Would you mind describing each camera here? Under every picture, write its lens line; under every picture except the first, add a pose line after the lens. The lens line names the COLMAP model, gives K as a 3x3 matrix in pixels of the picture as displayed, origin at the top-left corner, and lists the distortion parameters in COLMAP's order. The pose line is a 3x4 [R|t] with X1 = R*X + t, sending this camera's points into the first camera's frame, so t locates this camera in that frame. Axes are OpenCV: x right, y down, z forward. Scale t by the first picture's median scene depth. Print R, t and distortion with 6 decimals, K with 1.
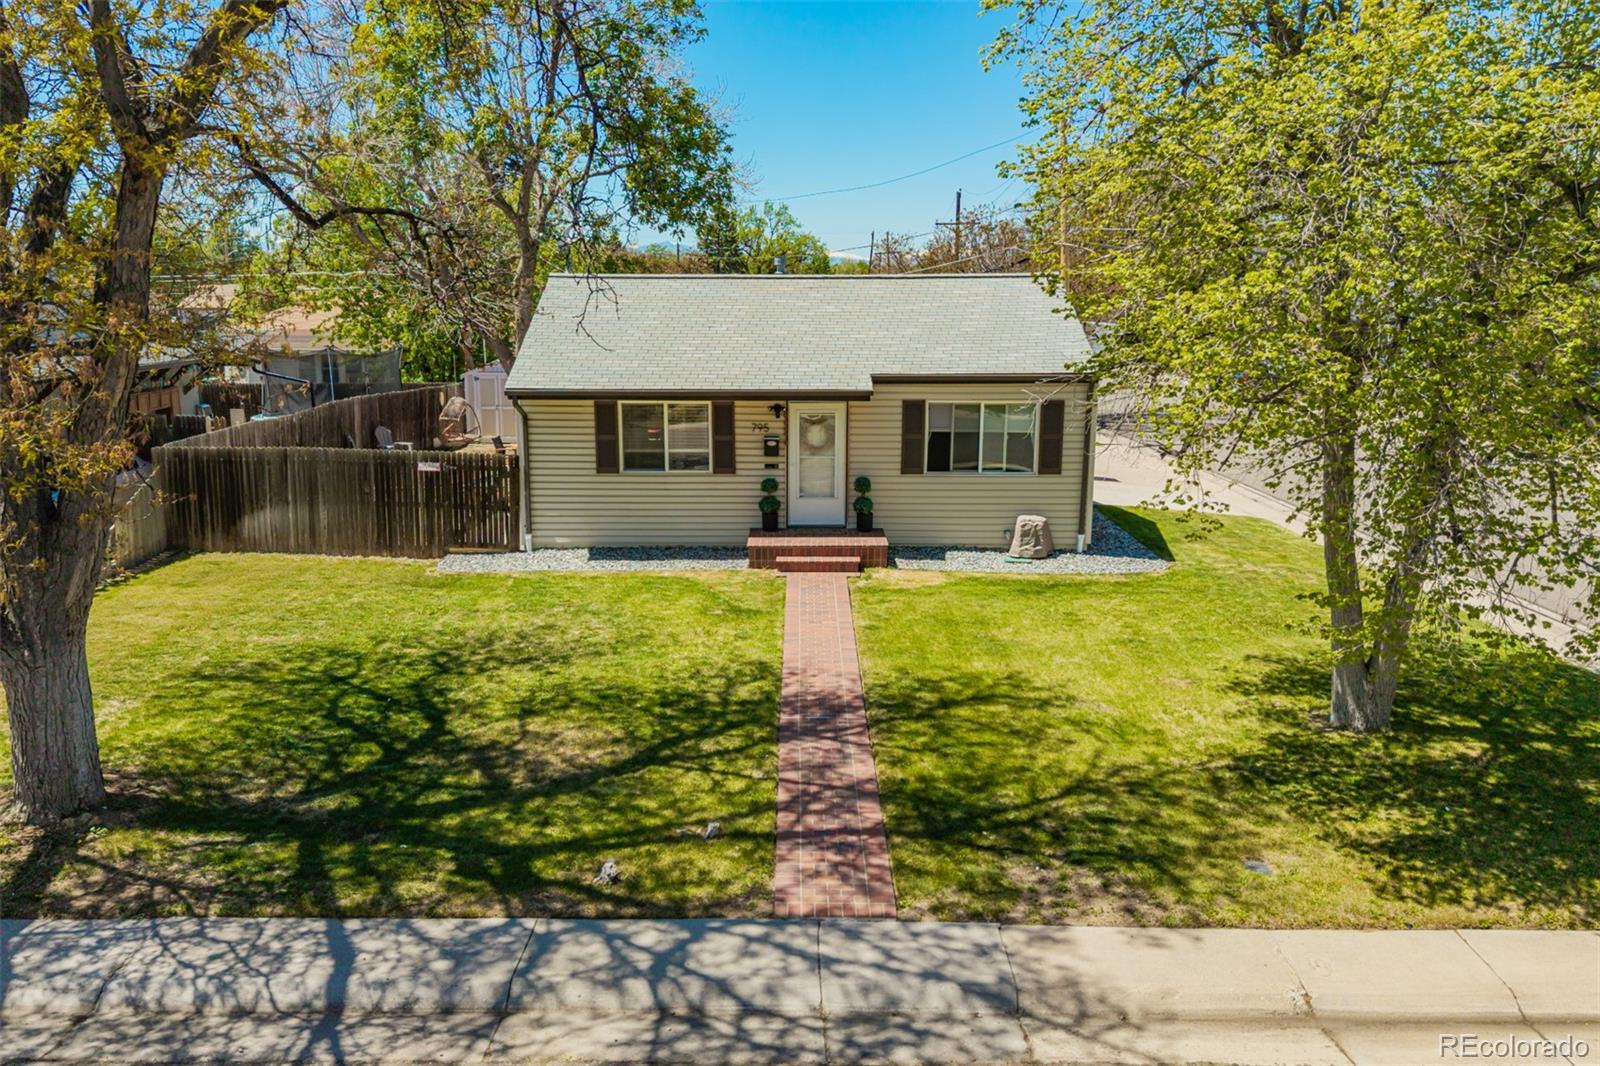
lens RADIAL K [[1256.8, 0, 800.1], [0, 1256.8, 547.5], [0, 0, 1]] dist [0.058951, -0.079776]
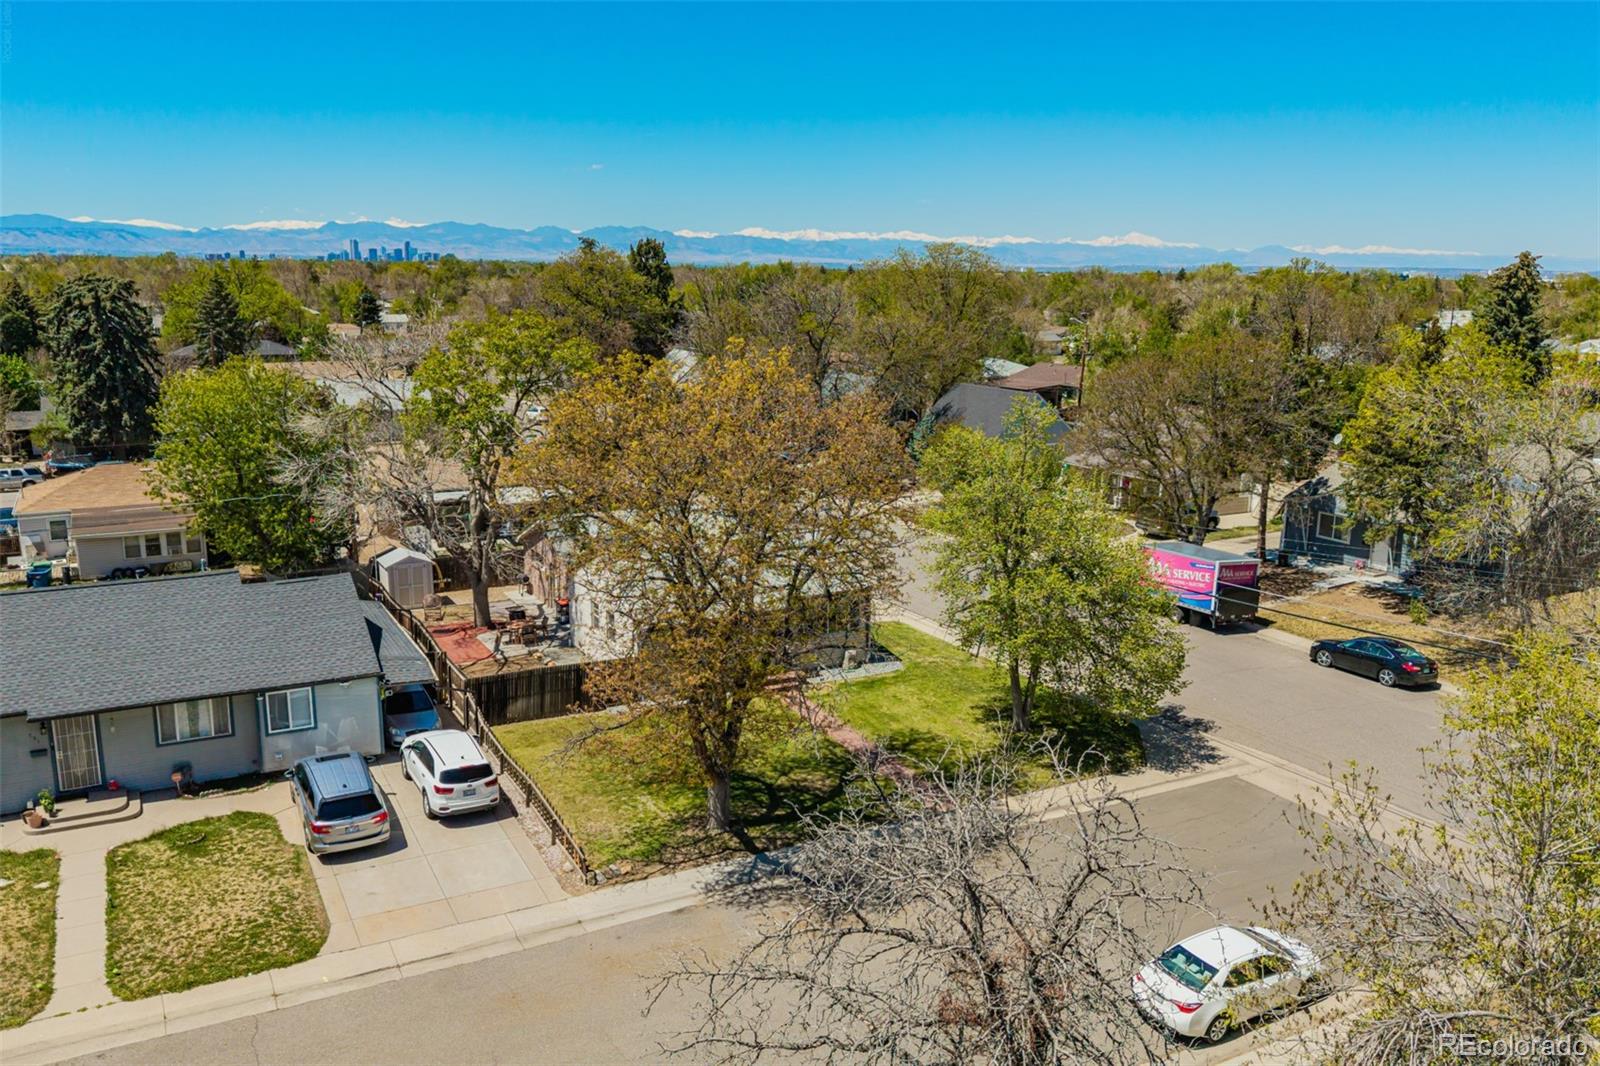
lens RADIAL K [[1256.8, 0, 800.1], [0, 1256.8, 547.5], [0, 0, 1]] dist [0.058951, -0.079776]
pose [[0.884230, -0.102648, 0.455632, -1.384588], [0.091010, 0.994718, 0.047477, -0.492230], [-0.458099, -0.000514, 0.888901, -1.487702]]
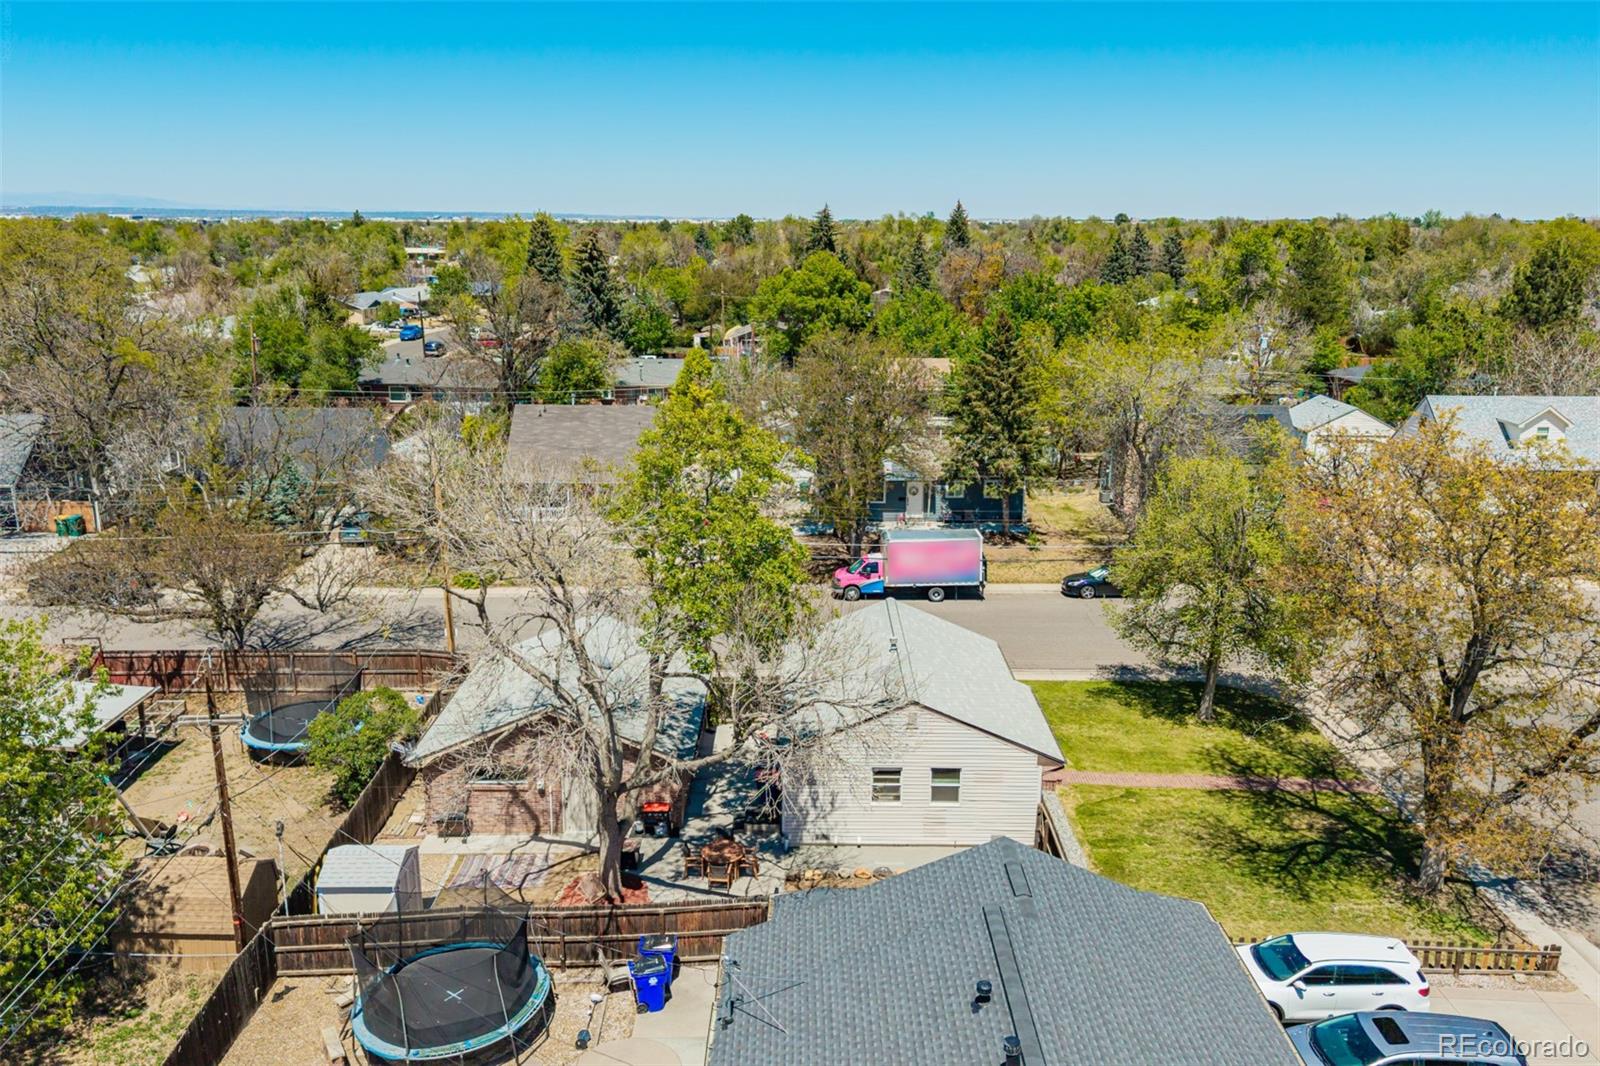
lens RADIAL K [[1256.8, 0, 800.1], [0, 1256.8, 547.5], [0, 0, 1]] dist [0.058951, -0.079776]
pose [[0.015158, -0.267125, 0.963543, -2.739821], [0.193527, 0.946215, 0.259277, -1.383492], [-0.980978, 0.182541, 0.066038, 1.733595]]
